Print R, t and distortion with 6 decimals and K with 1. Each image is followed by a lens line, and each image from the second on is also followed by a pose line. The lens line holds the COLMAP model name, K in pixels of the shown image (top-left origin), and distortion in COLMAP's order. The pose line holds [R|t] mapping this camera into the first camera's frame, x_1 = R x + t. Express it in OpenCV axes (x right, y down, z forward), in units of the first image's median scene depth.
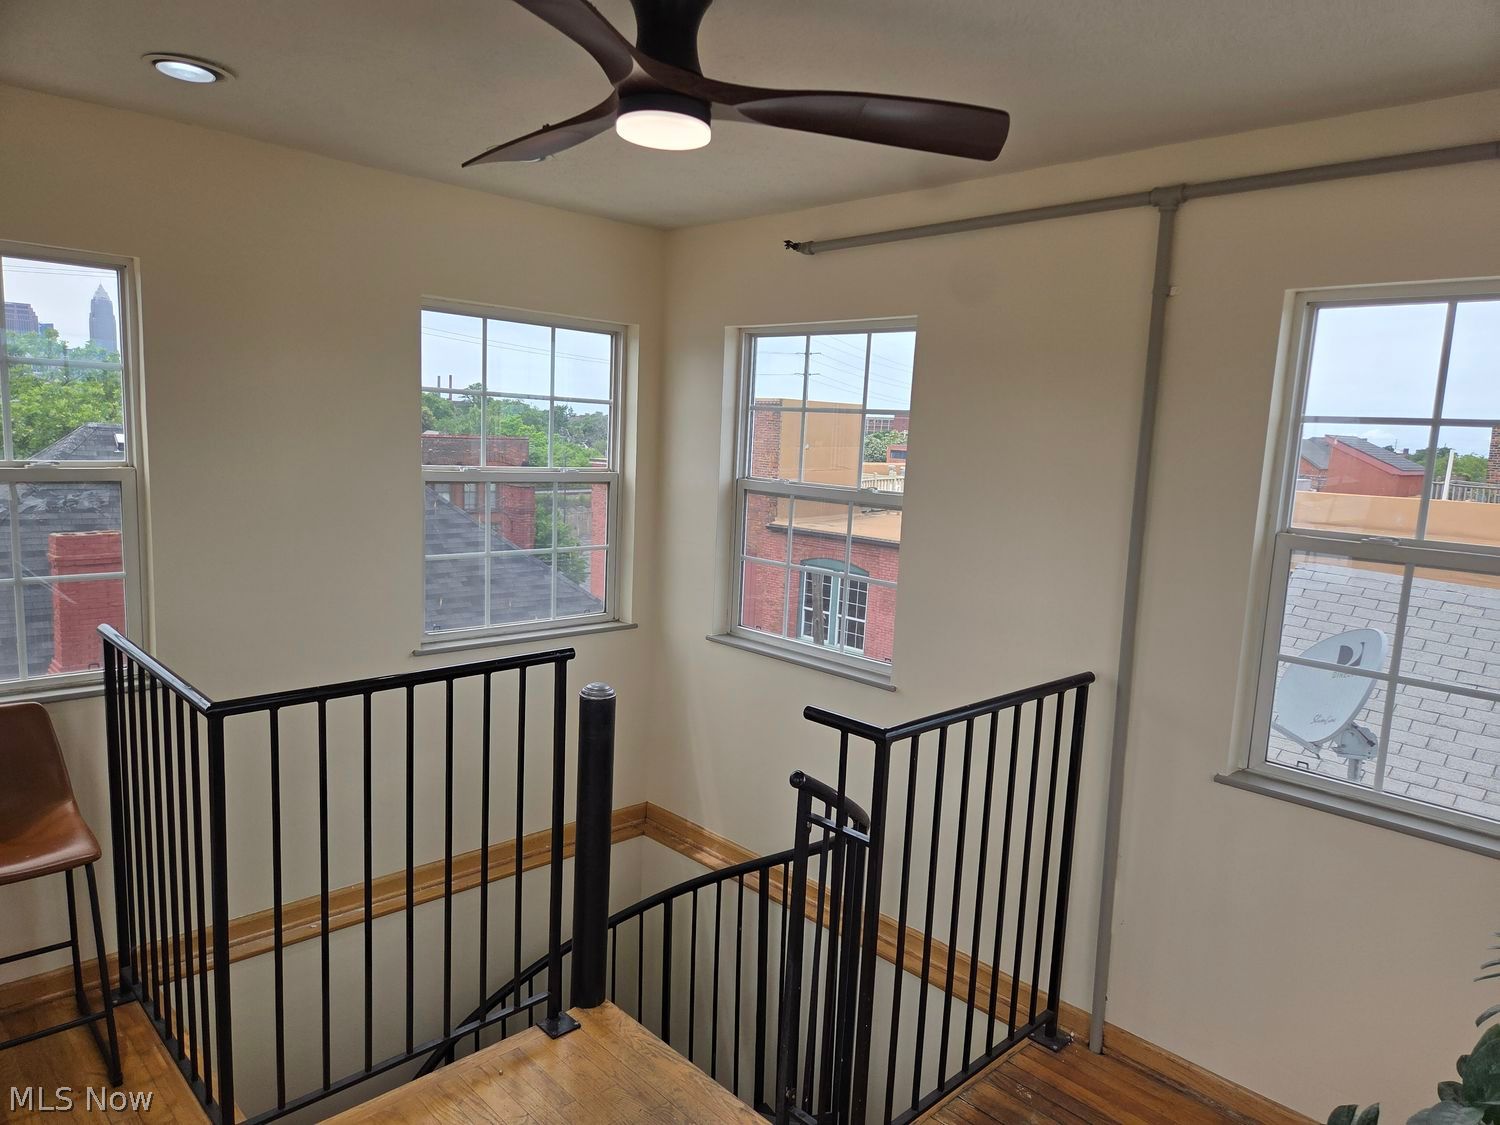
lens RADIAL K [[1006.2, 0, 754.6], [0, 1006.2, 563.3], [0, 0, 1]] dist [0.085982, -0.071382]
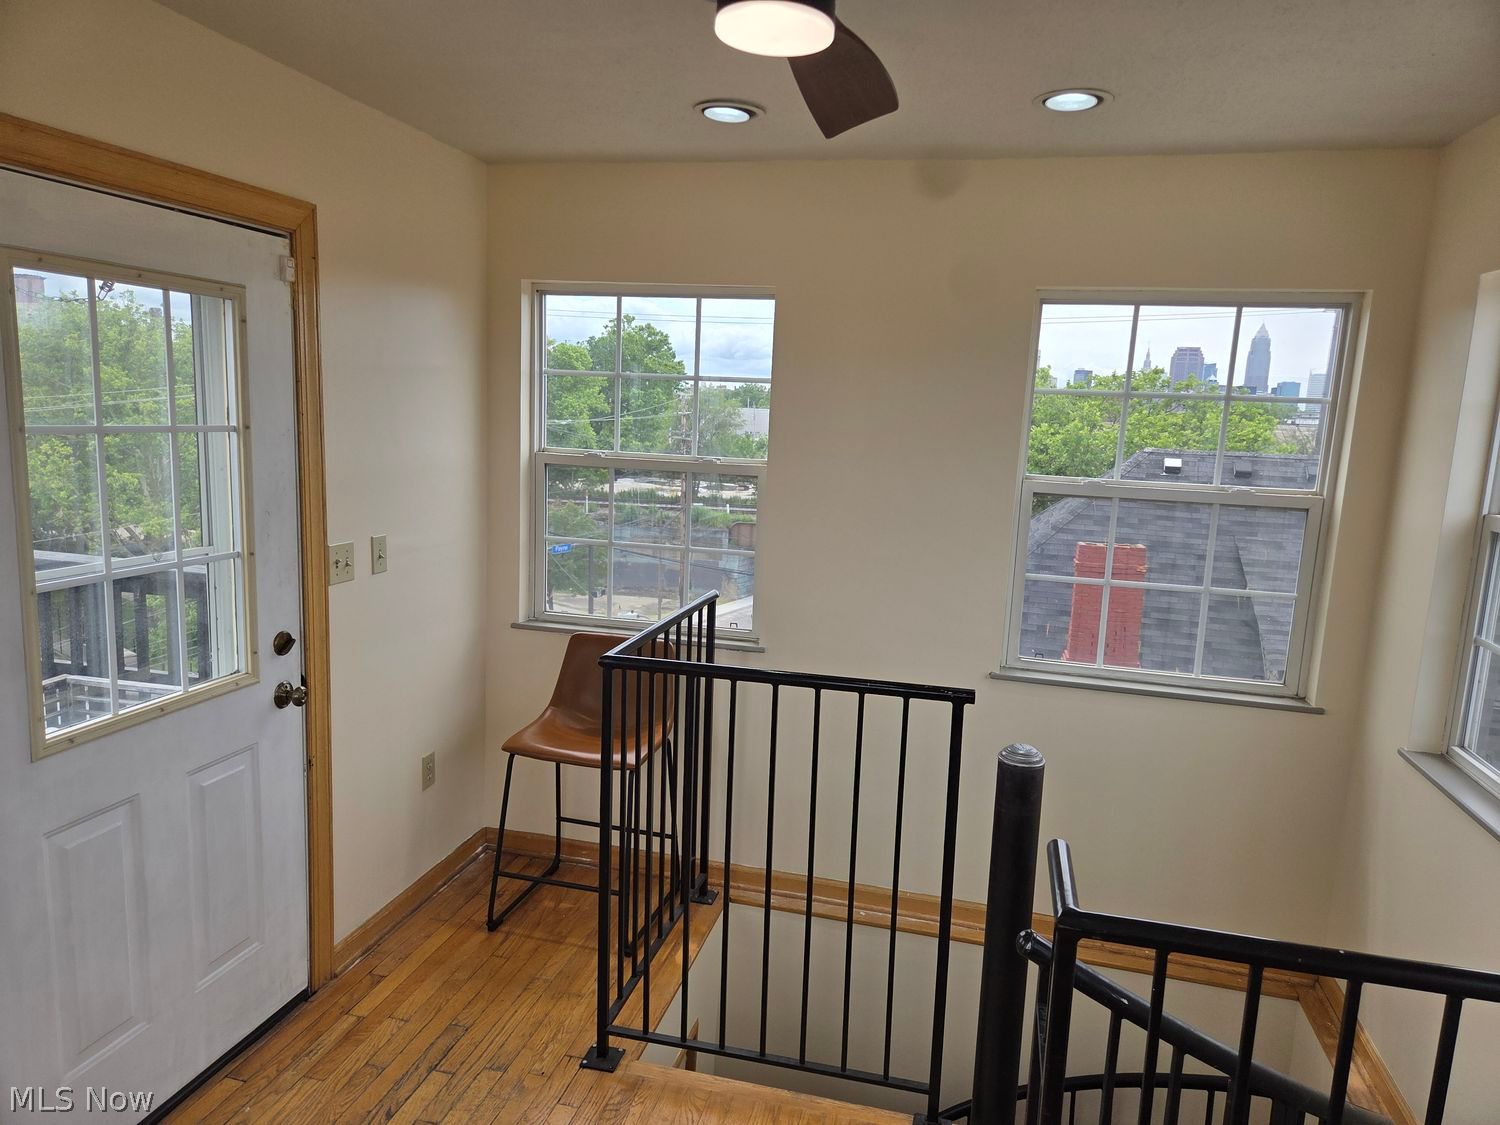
lens RADIAL K [[1006.2, 0, 754.6], [0, 1006.2, 563.3], [0, 0, 1]] dist [0.085982, -0.071382]
pose [[0.530407, 0.105883, -0.841105, 0.347250], [-0.130325, 0.990559, 0.042513, -0.026331], [0.837666, 0.087068, 0.539199, 0.333401]]
